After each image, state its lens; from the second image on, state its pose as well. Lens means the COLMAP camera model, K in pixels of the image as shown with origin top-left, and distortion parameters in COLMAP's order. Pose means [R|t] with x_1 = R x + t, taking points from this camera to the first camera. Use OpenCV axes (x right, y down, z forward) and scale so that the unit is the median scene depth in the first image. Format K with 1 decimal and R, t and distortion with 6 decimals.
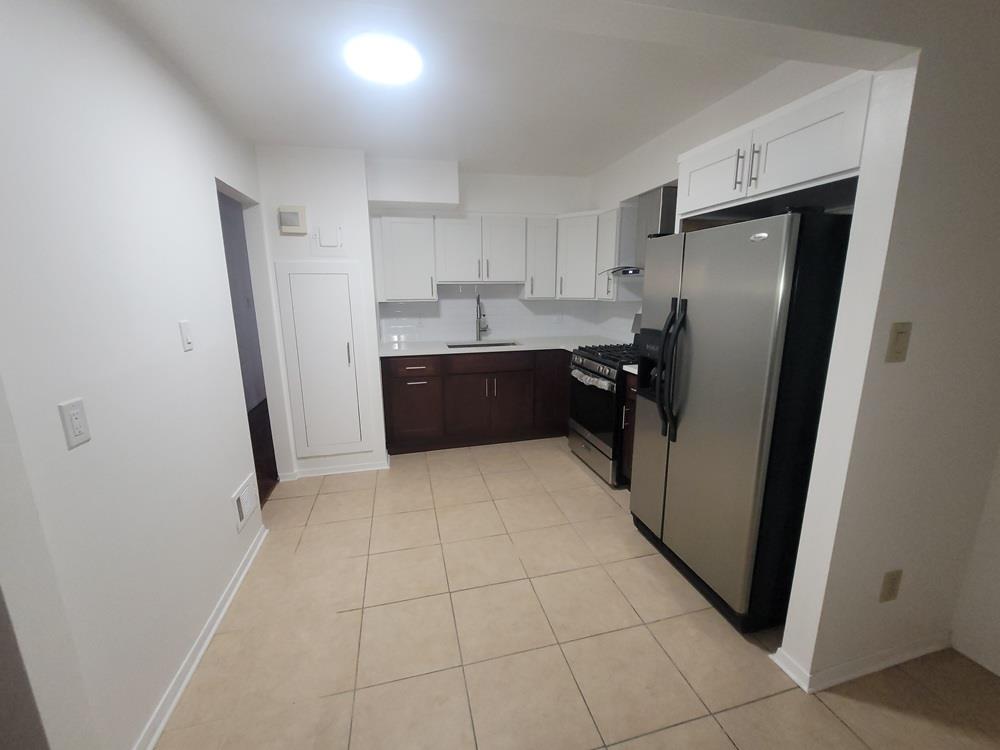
lens RADIAL K [[409.5, 0, 500.0], [0, 409.5, 375.0], [0, 0, 1]] dist [-0.002202, -0.000203]
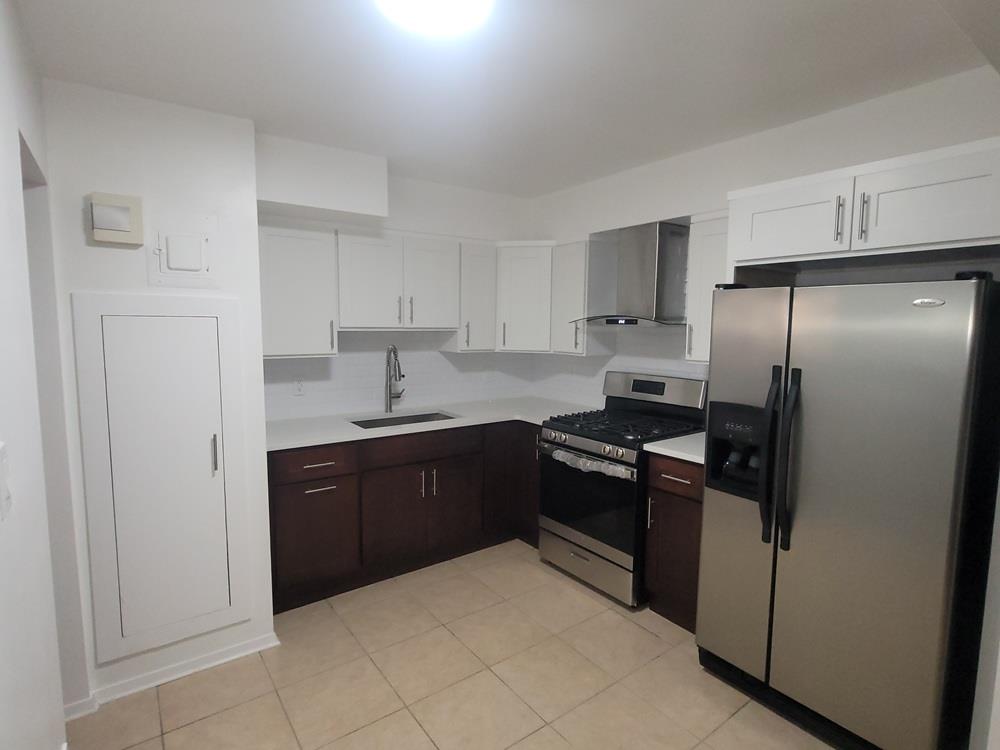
lens RADIAL K [[521.6, 0, 500.0], [0, 521.6, 375.0], [0, 0, 1]] dist [-0.002604, 0.000186]
pose [[0.922585, -0.022473, 0.385138, -0.272079], [0.063854, 0.993428, -0.094994, -0.065124], [-0.380472, 0.112233, 0.917957, 0.166198]]
